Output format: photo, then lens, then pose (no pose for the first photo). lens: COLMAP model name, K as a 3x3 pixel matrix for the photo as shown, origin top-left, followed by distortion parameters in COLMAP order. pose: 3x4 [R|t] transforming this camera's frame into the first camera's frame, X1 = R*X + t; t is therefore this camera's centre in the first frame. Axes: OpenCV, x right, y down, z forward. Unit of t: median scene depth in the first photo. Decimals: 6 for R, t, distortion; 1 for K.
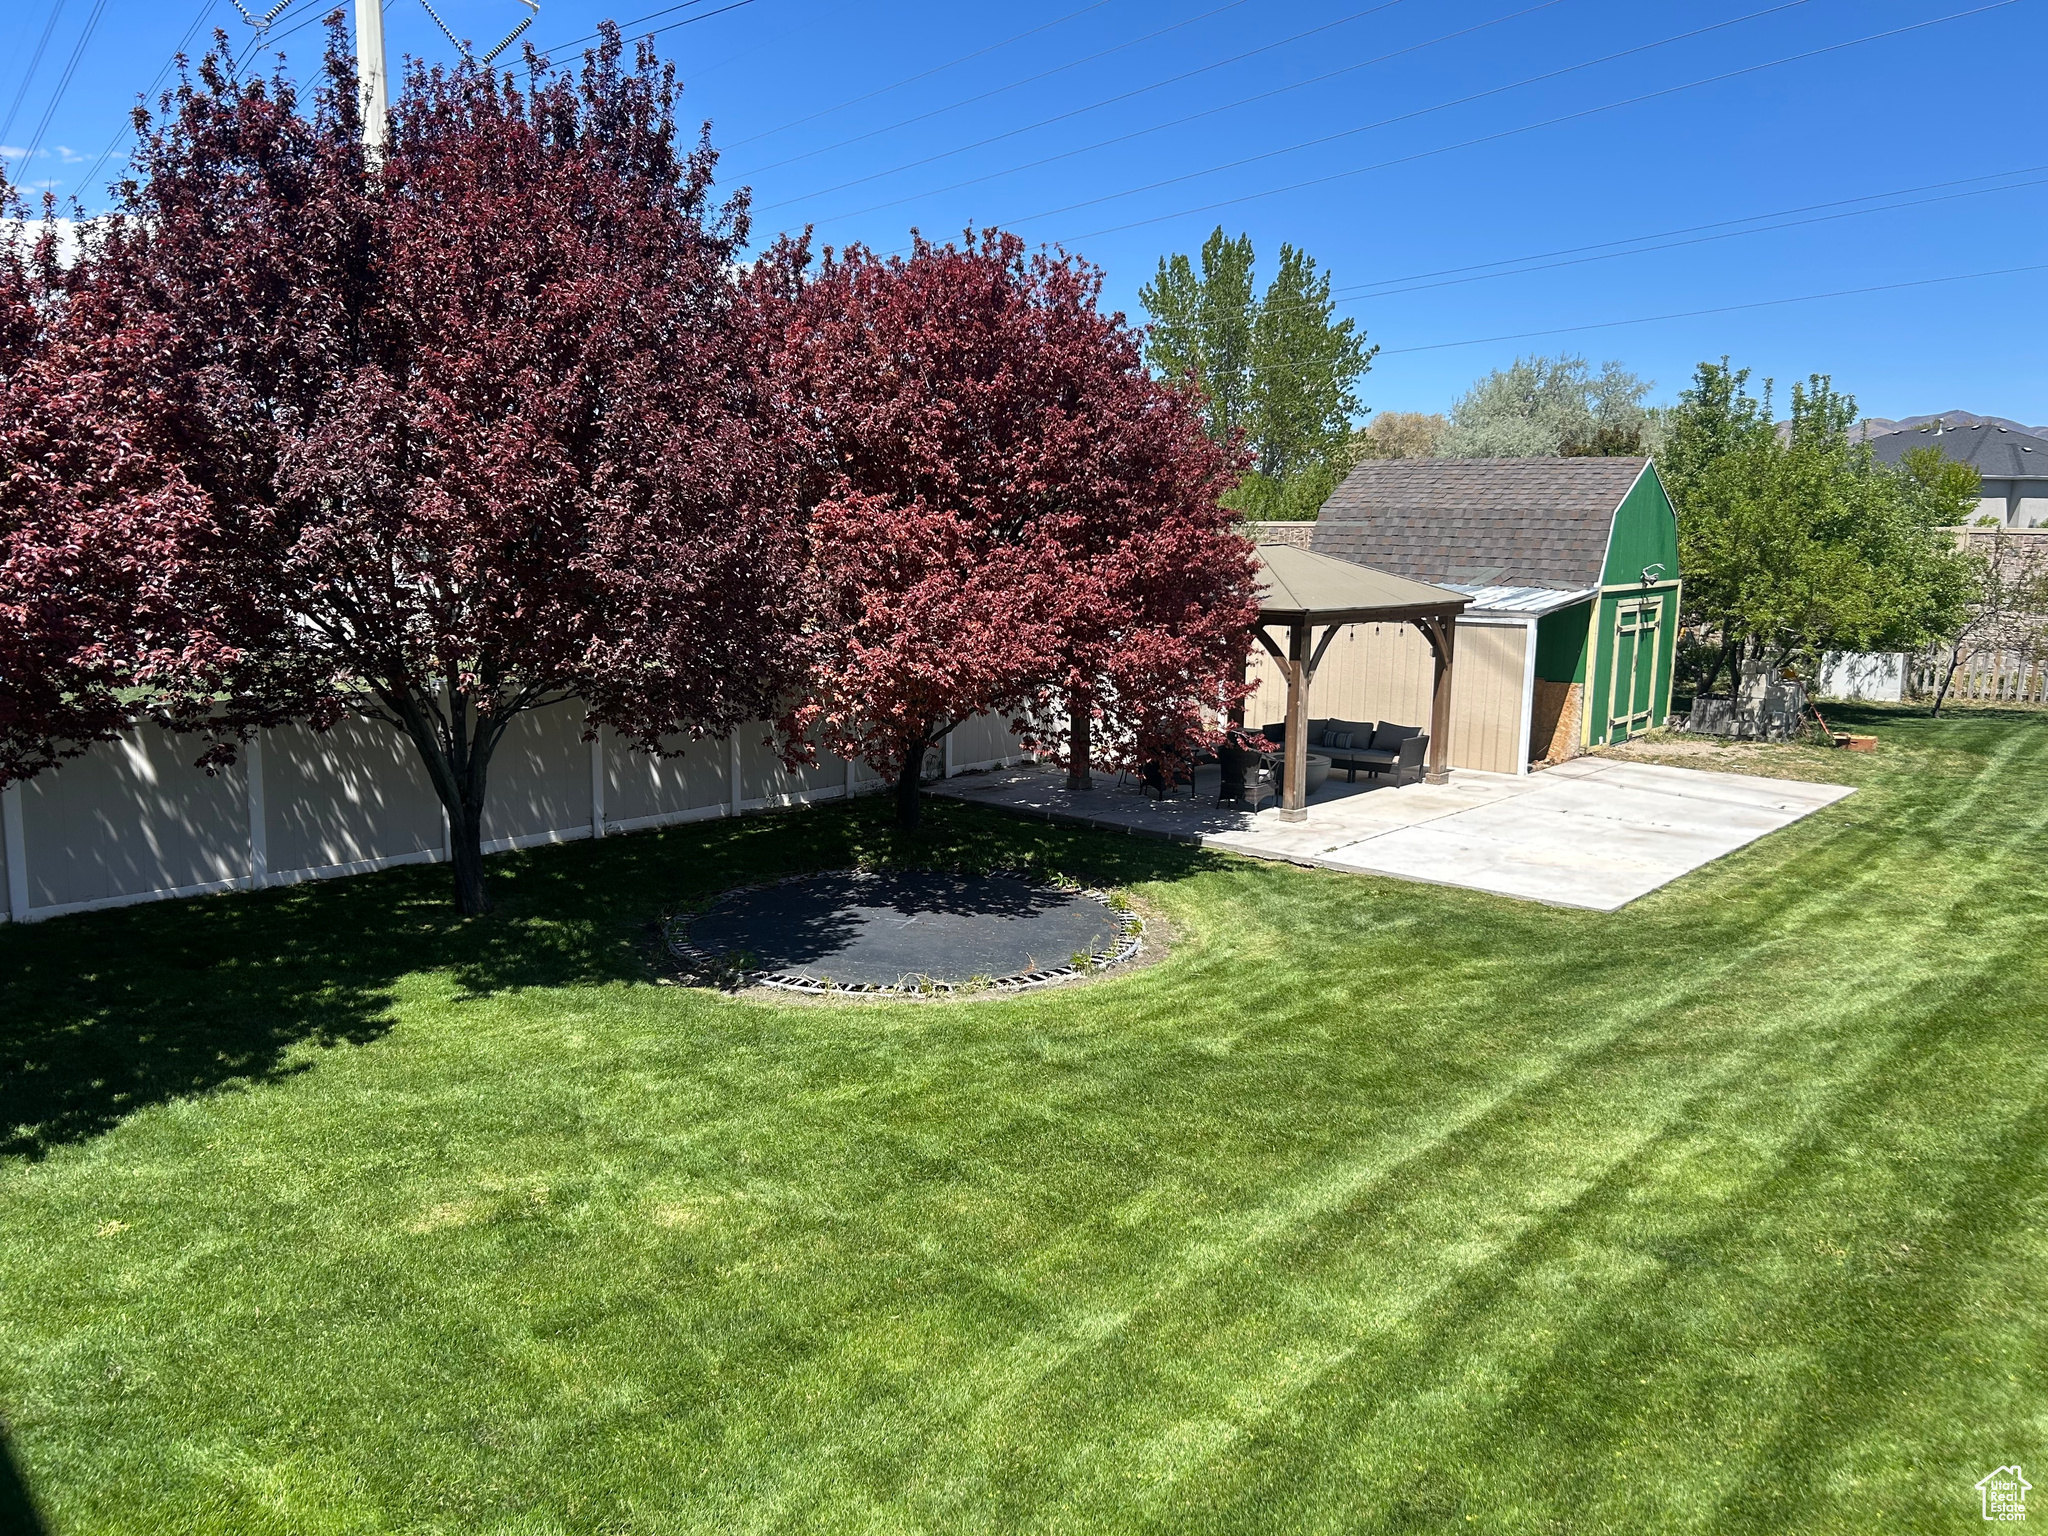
lens RADIAL K [[1543.0, 0, 1021.7], [0, 1543.0, 779.6], [0, 0, 1]] dist [0.047484, -0.042458]
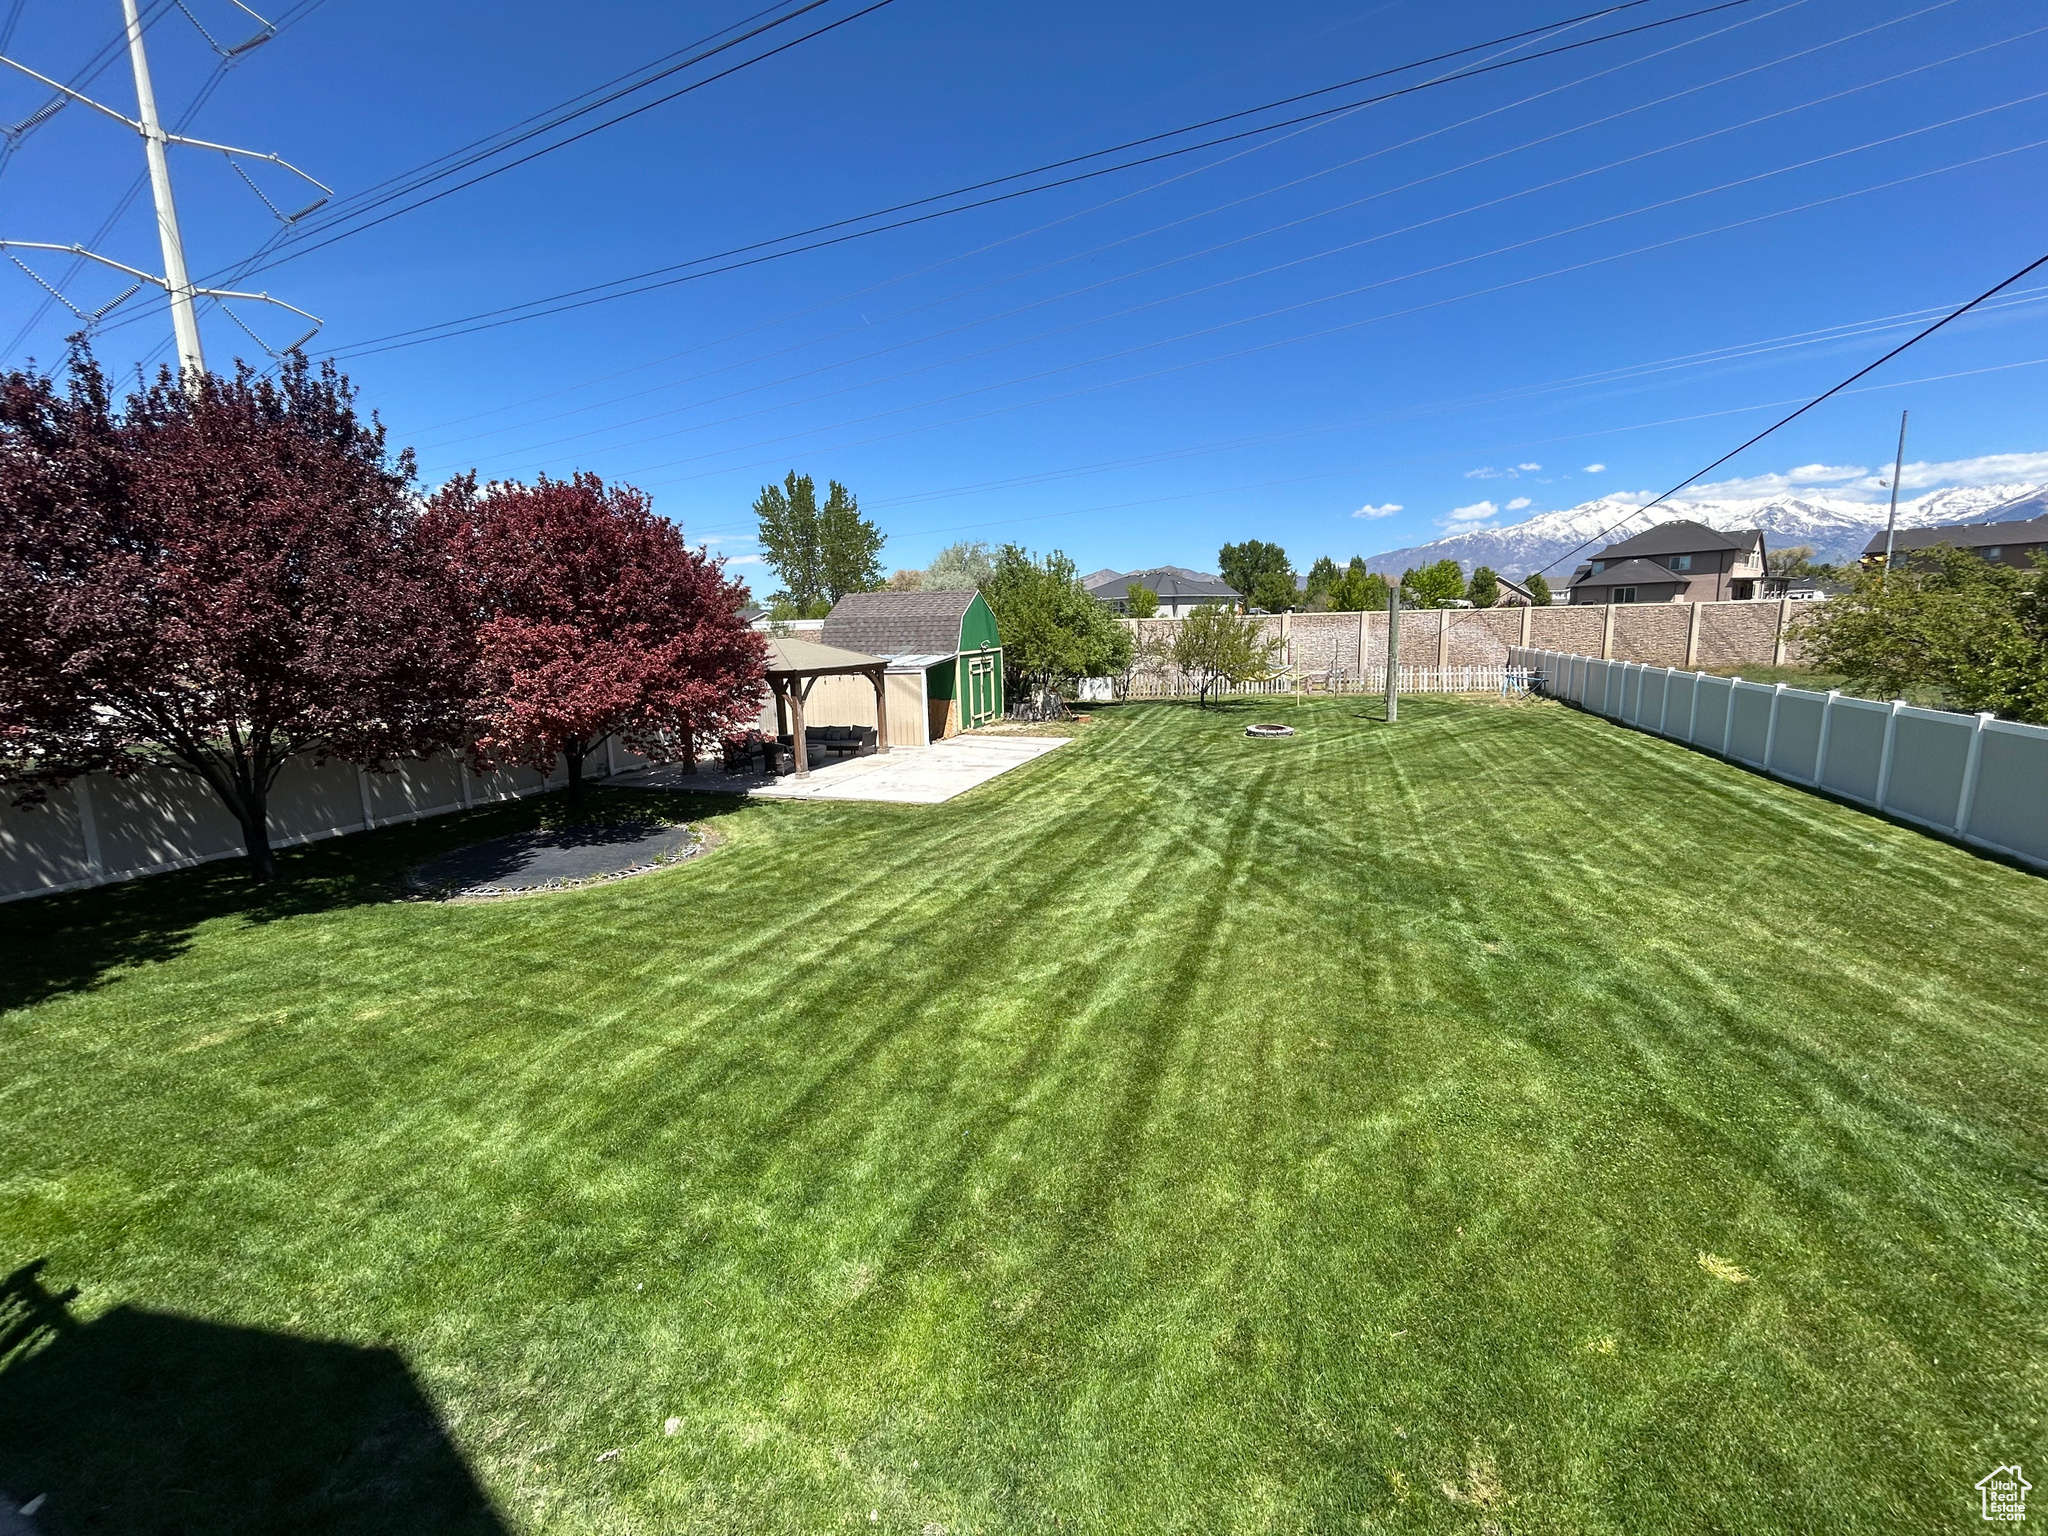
lens RADIAL K [[832.8, 0, 1029.6], [0, 832.8, 767.3], [0, 0, 1]] dist [-0.001081, 0.000629]
pose [[0.934914, -0.097327, 0.341266, 0.137807], [0.097301, 0.995106, 0.017235, 0.035562], [-0.341274, 0.017092, 0.939809, -0.133308]]
